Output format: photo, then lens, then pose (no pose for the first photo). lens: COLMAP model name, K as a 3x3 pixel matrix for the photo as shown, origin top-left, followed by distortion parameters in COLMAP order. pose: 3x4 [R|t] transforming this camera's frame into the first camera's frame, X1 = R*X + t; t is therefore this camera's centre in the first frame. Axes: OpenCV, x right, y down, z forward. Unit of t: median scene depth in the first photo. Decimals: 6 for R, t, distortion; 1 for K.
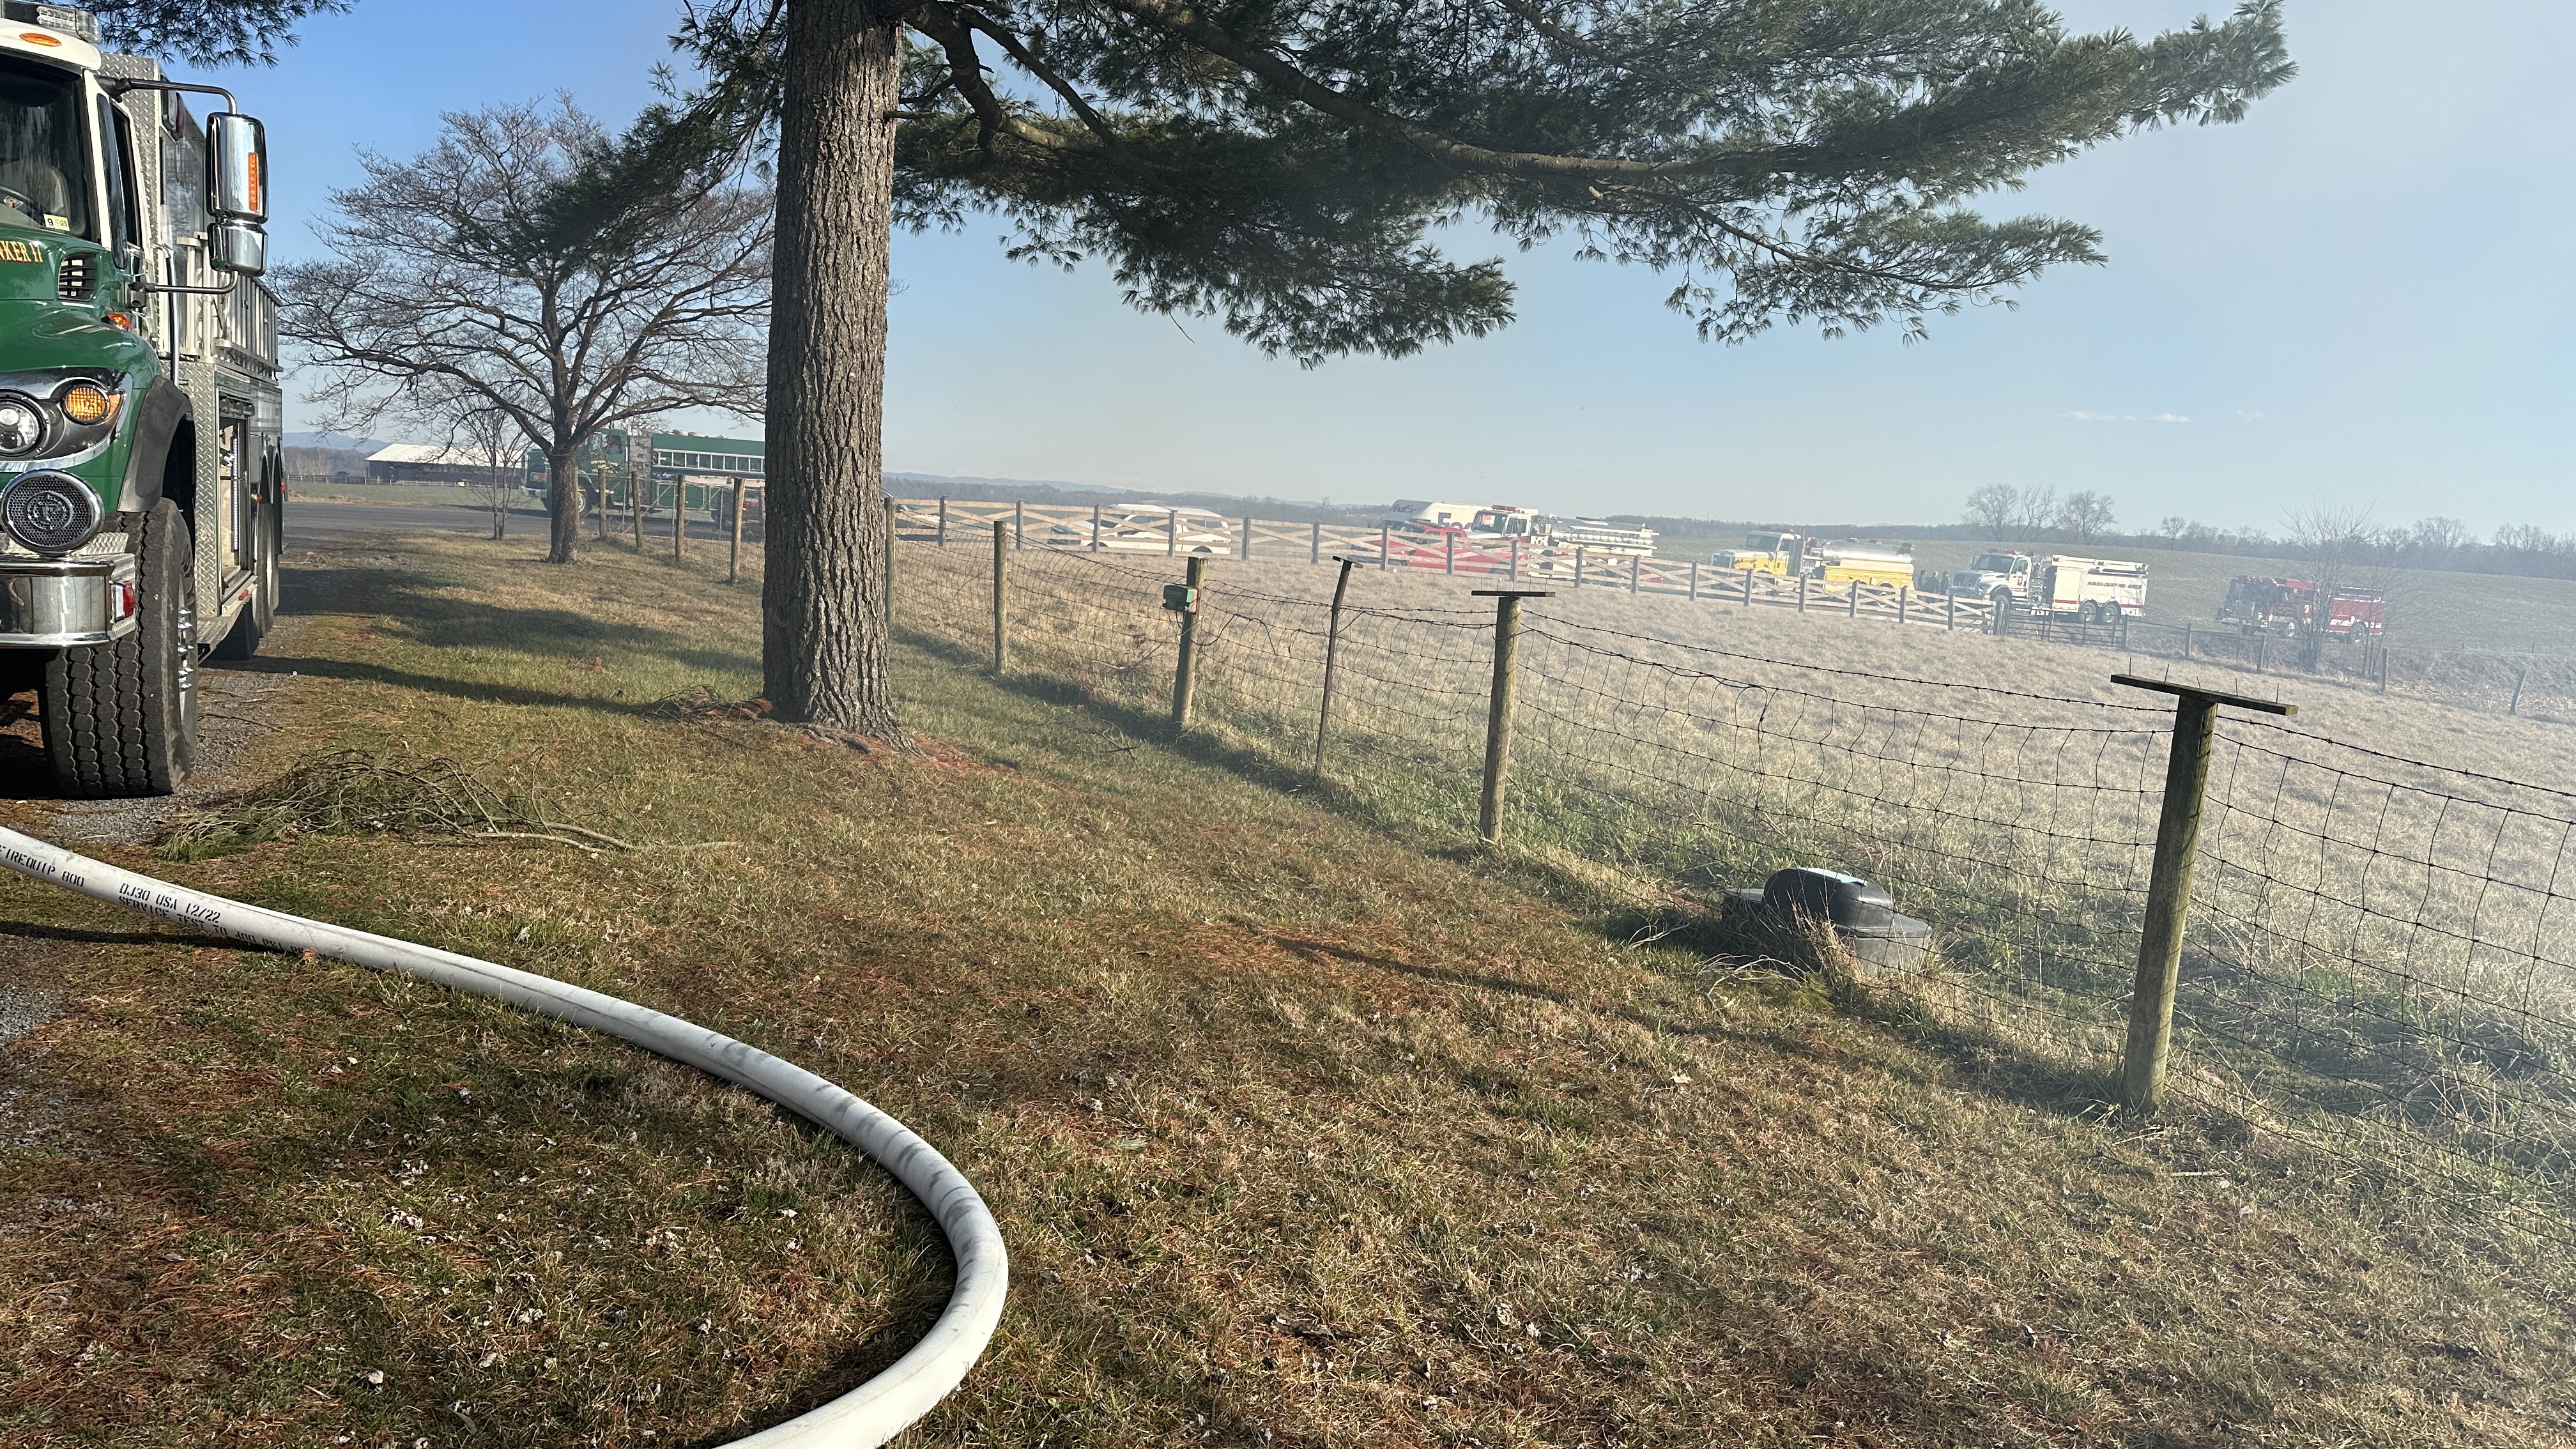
lens RADIAL K [[1841.9, 0, 1282.5], [0, 1841.9, 699.8], [0, 0, 1]] dist [0.069686, -0.066682]
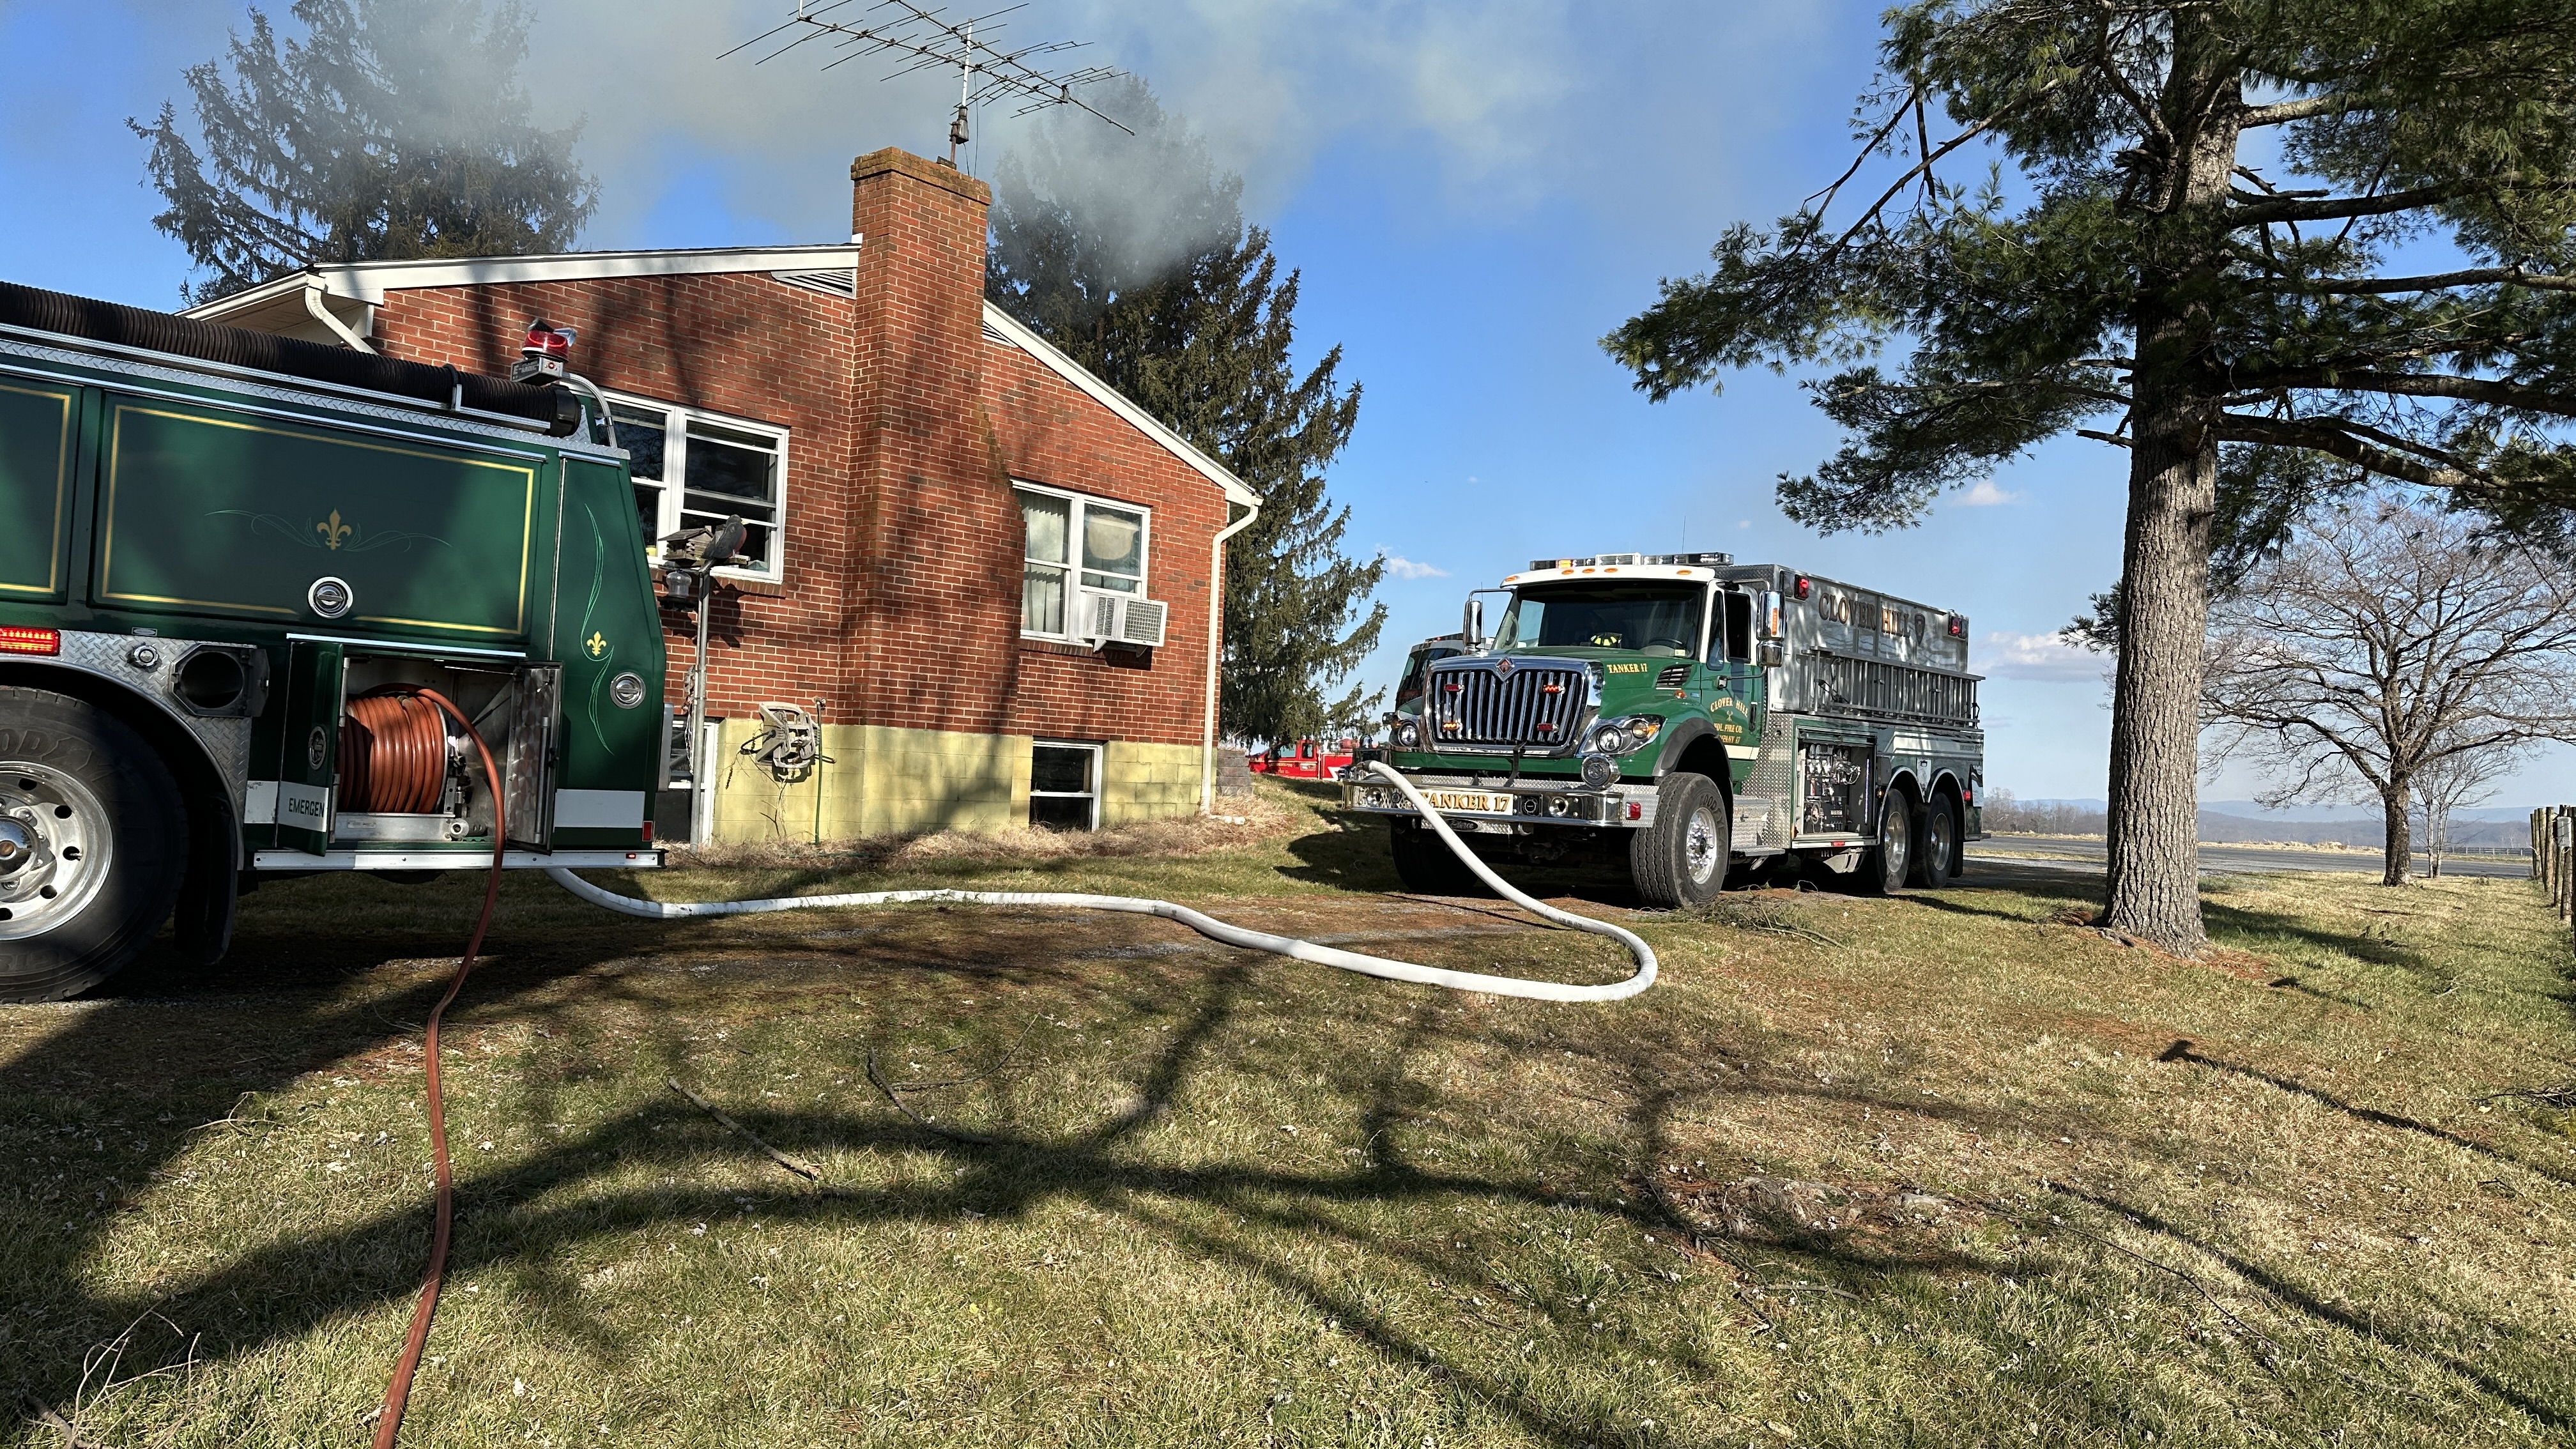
lens RADIAL K [[1841.9, 0, 1282.5], [0, 1841.9, 699.8], [0, 0, 1]] dist [0.069686, -0.066682]
pose [[0.487468, -0.070842, -0.870262, 0.716473], [-0.104115, 0.984876, -0.138490, 0.106819], [0.866911, 0.158117, 0.472720, -0.296139]]
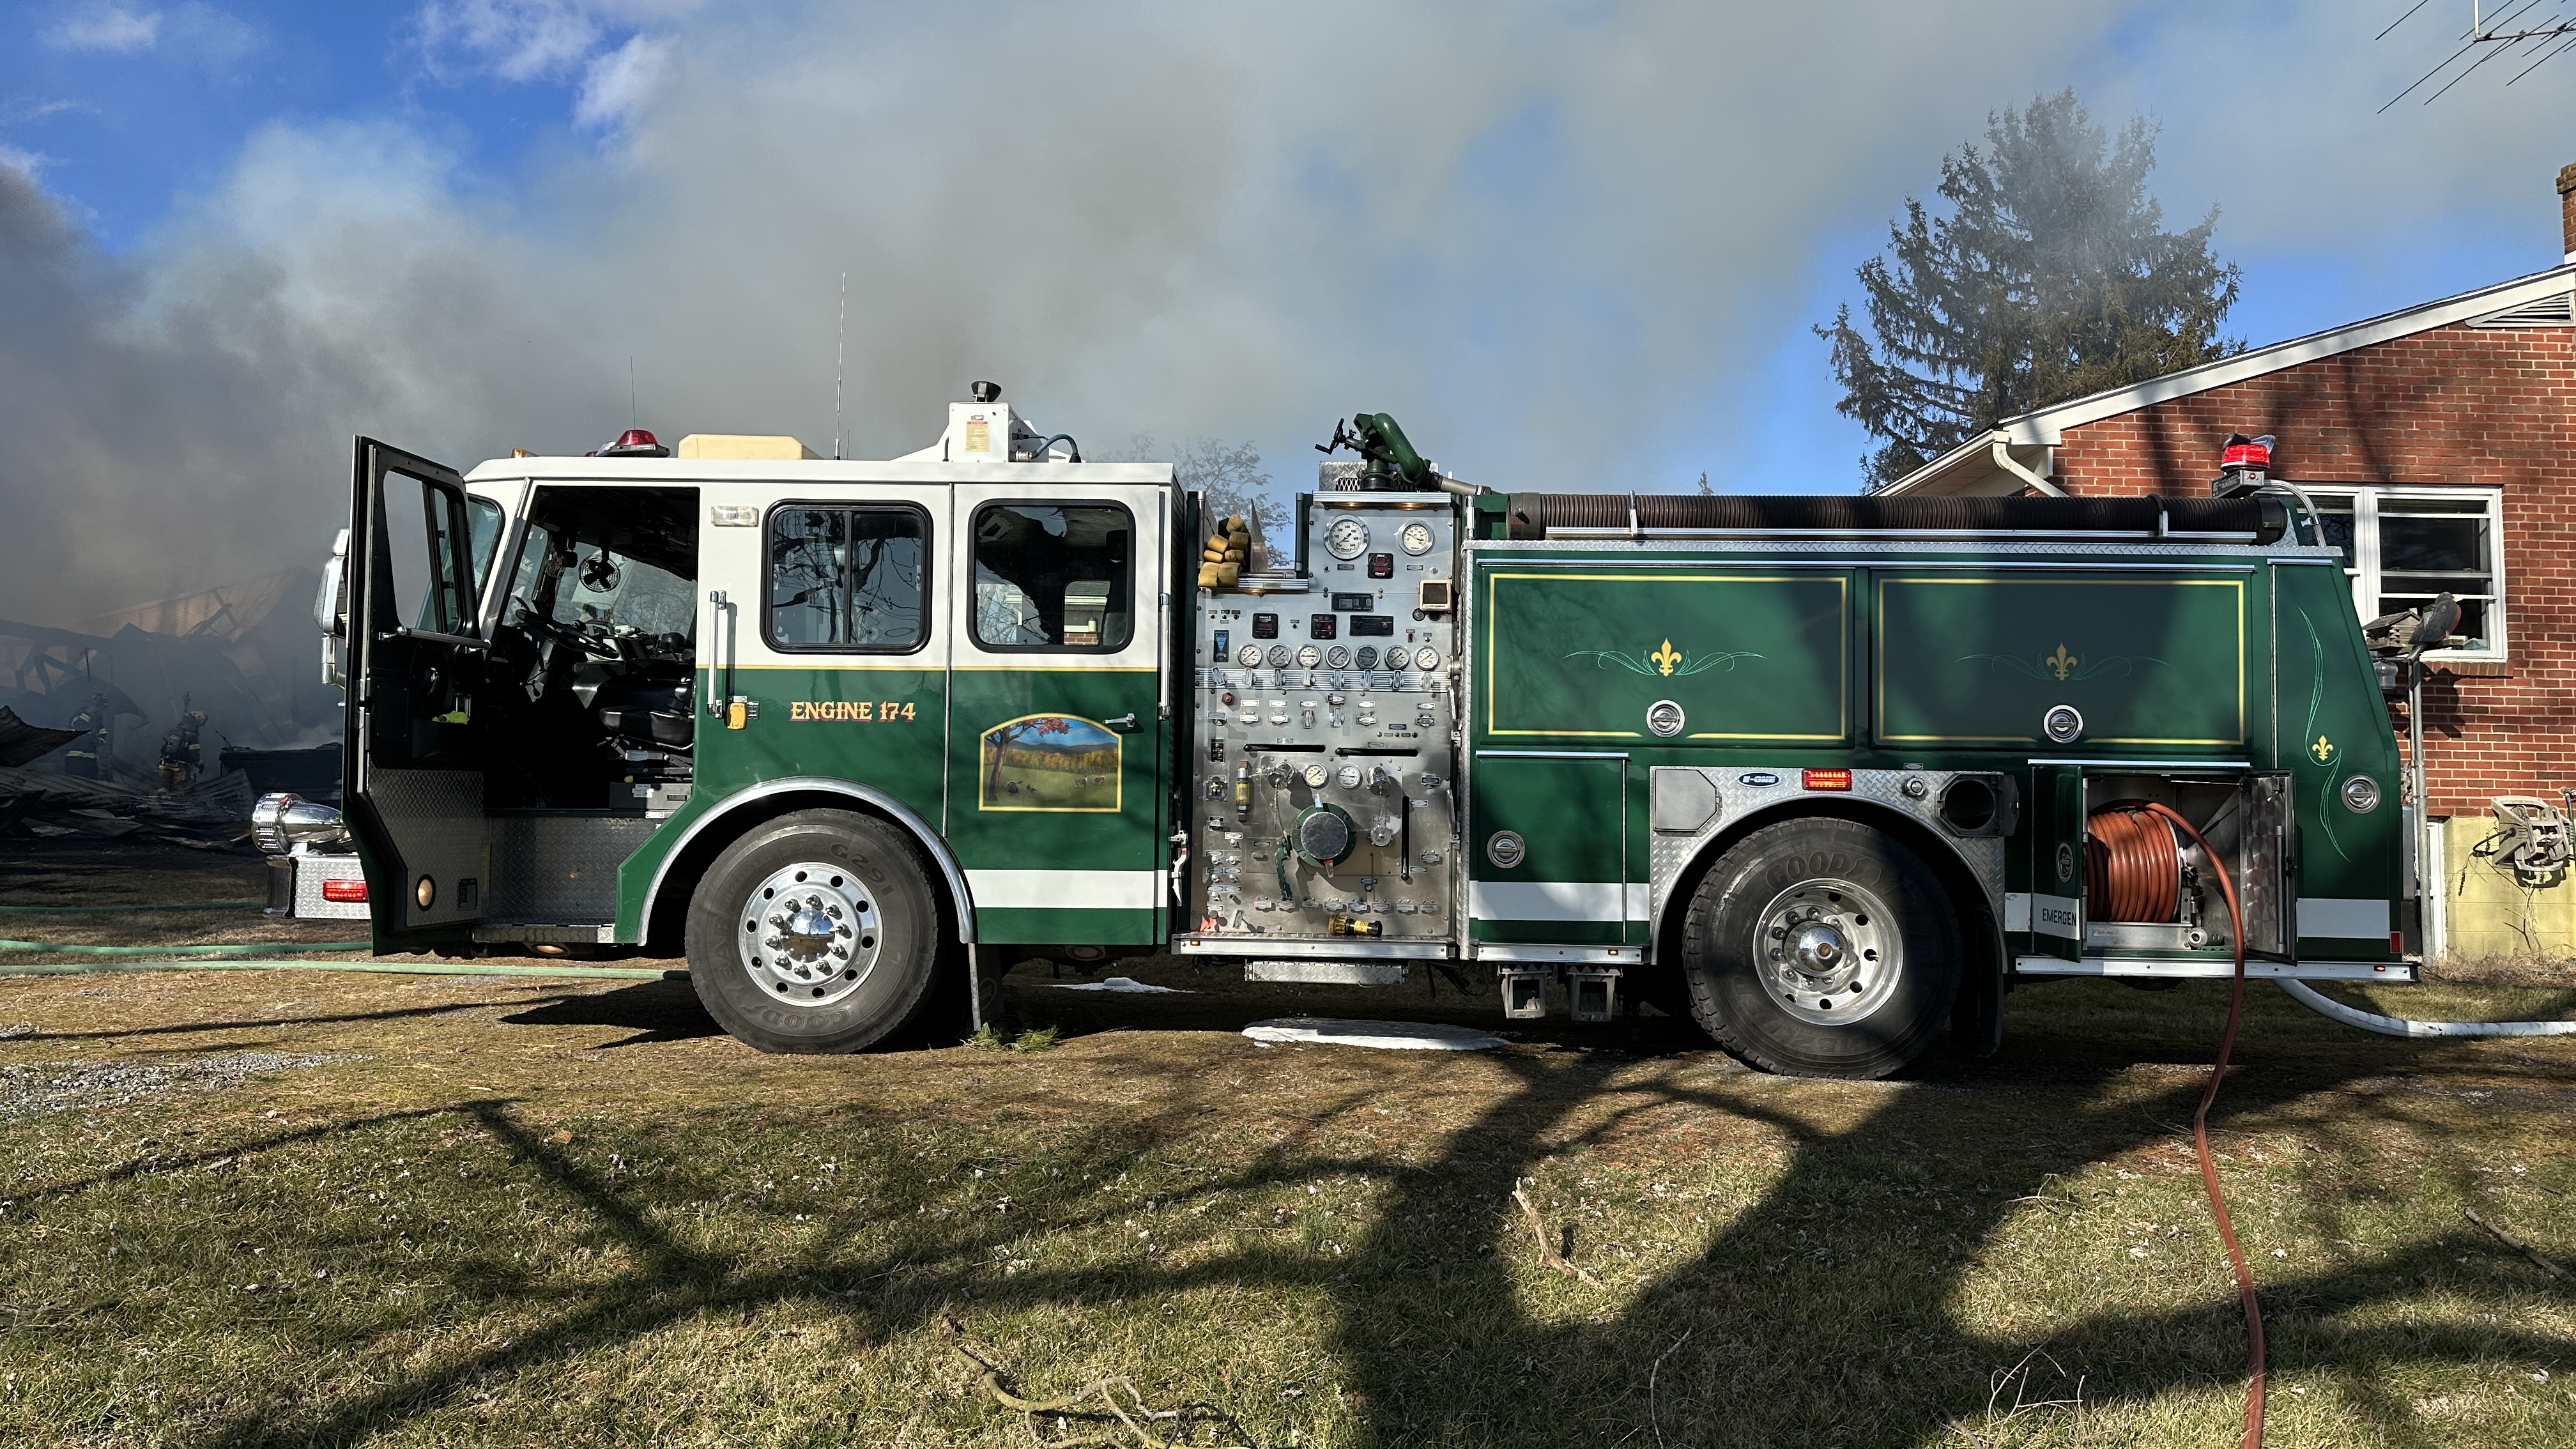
lens RADIAL K [[1841.9, 0, 1282.5], [0, 1841.9, 699.8], [0, 0, 1]] dist [0.069686, -0.066682]
pose [[-0.321830, -0.129826, -0.937854, 0.905802], [-0.125507, 0.987663, -0.093652, 0.127503], [0.938442, 0.087567, -0.334153, -0.439544]]
